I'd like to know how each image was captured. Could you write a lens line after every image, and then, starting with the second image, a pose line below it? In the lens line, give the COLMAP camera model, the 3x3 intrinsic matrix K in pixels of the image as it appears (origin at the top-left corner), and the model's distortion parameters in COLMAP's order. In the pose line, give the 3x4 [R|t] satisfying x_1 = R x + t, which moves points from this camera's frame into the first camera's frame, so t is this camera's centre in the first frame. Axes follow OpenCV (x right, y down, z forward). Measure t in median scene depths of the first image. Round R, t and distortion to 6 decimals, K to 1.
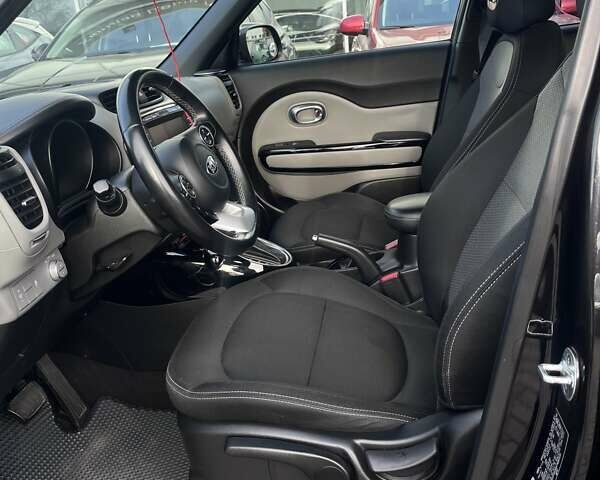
lens RADIAL K [[604.6, 0, 300.0], [0, 604.6, 240.0], [0, 0, 1]] dist [0.046648, -0.006032]
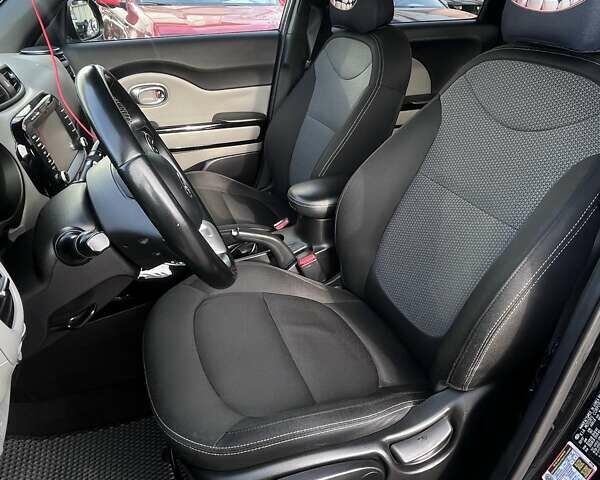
lens RADIAL K [[464.4, 0, 300.0], [0, 464.4, 240.0], [0, 0, 1]] dist [-0.004424, -0.003070]
pose [[0.868561, -0.146597, 0.473403, -0.180972], [0.080904, 0.984376, 0.156392, -0.075745], [-0.488933, -0.097536, 0.866851, 0.194840]]
